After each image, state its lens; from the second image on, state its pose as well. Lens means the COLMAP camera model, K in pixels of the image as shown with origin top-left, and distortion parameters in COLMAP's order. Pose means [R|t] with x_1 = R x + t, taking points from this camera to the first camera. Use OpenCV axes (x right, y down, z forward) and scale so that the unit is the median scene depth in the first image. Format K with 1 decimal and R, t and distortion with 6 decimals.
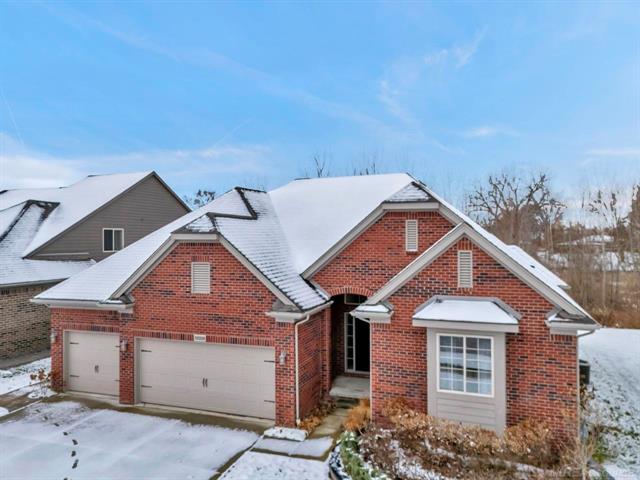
lens RADIAL K [[474.6, 0, 319.3], [0, 474.6, 244.3], [0, 0, 1]] dist [0.059334, -0.054743]
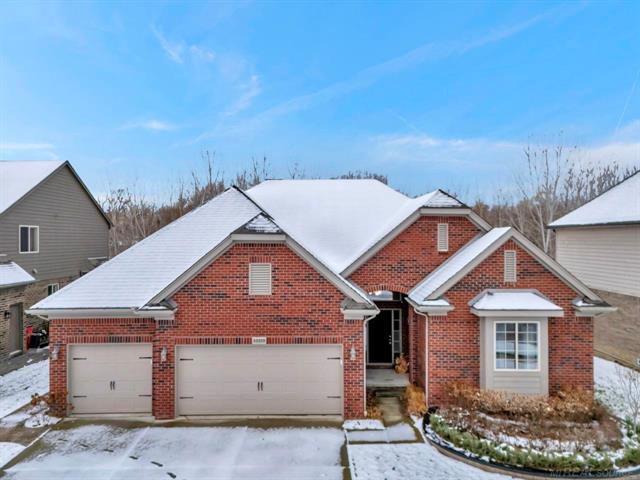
lens RADIAL K [[474.6, 0, 318.3], [0, 474.6, 236.9], [0, 0, 1]] dist [0.059334, -0.054743]
pose [[0.937627, 0.005596, 0.347597, -0.494438], [-0.001214, 0.999917, -0.012824, -0.004594], [-0.347640, 0.011602, 0.937556, 0.038078]]
